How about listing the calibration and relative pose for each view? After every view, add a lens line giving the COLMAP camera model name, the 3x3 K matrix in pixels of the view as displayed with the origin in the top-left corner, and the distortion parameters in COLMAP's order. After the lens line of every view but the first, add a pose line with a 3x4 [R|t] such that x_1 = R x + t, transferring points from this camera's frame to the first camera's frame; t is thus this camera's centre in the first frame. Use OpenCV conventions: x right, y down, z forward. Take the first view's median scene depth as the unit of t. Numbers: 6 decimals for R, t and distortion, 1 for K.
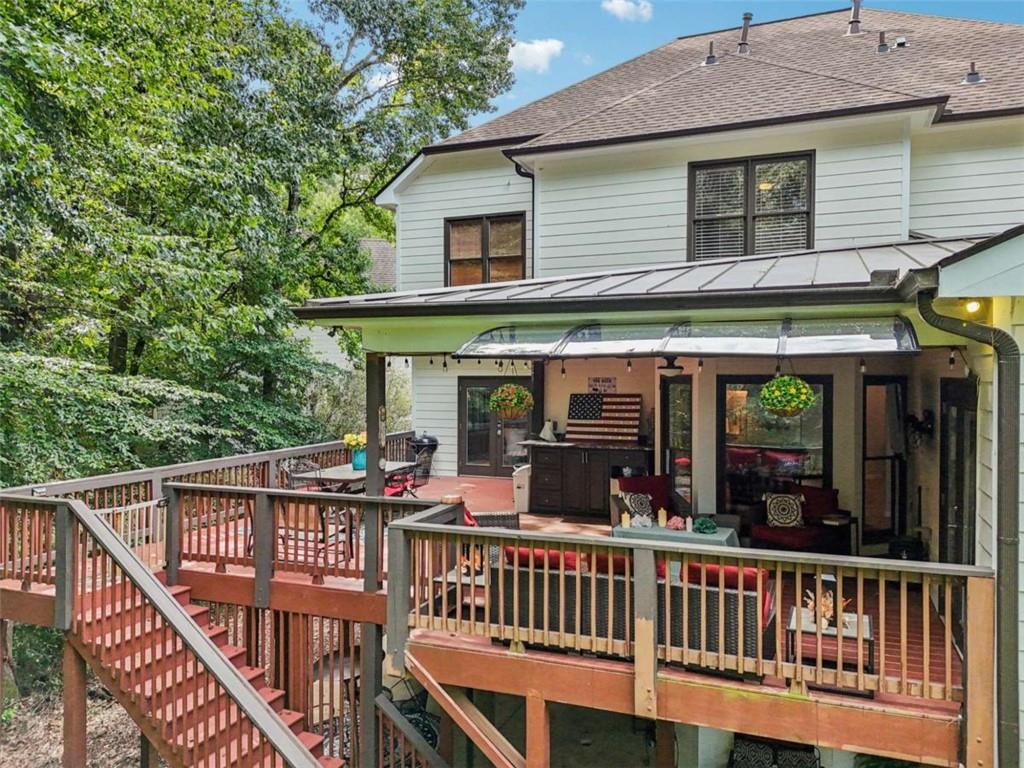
lens RADIAL K [[754.4, 0, 506.4], [0, 754.4, 379.0], [0, 0, 1]] dist [0.074678, -0.069296]
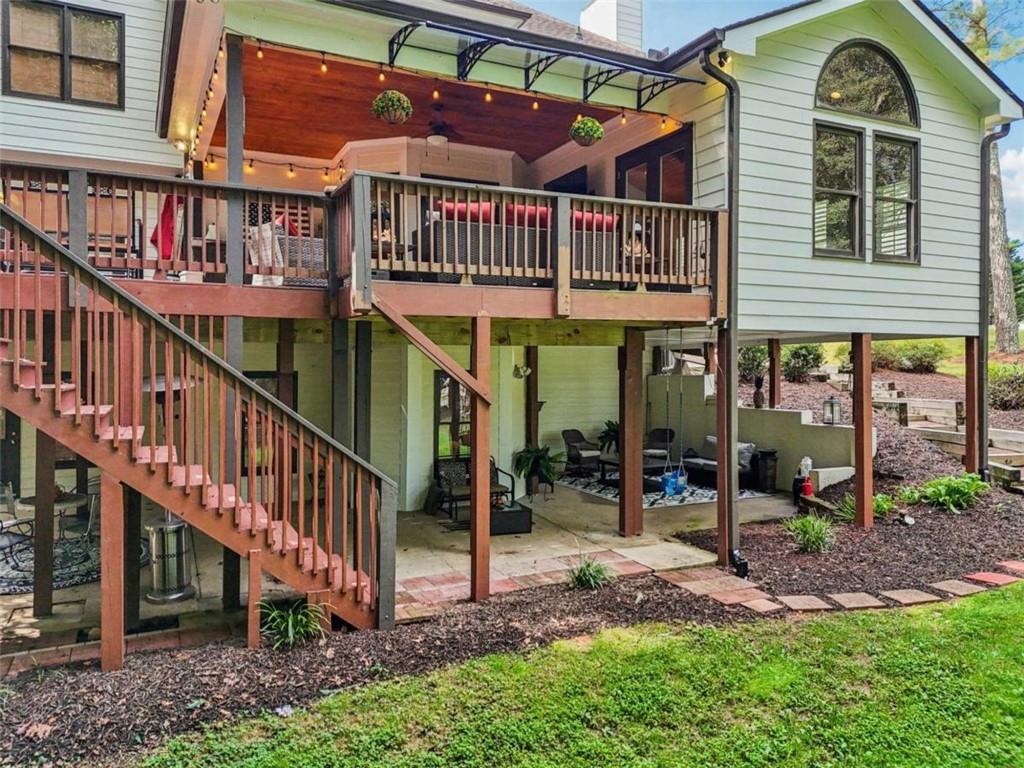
lens RADIAL K [[754.4, 0, 513.5], [0, 754.4, 375.2], [0, 0, 1]] dist [0.074678, -0.069296]
pose [[0.663803, -0.000909, 0.747907, -0.853074], [0.011330, 0.999897, -0.008841, 0.516678], [-0.747821, 0.014342, 0.663745, 0.127084]]
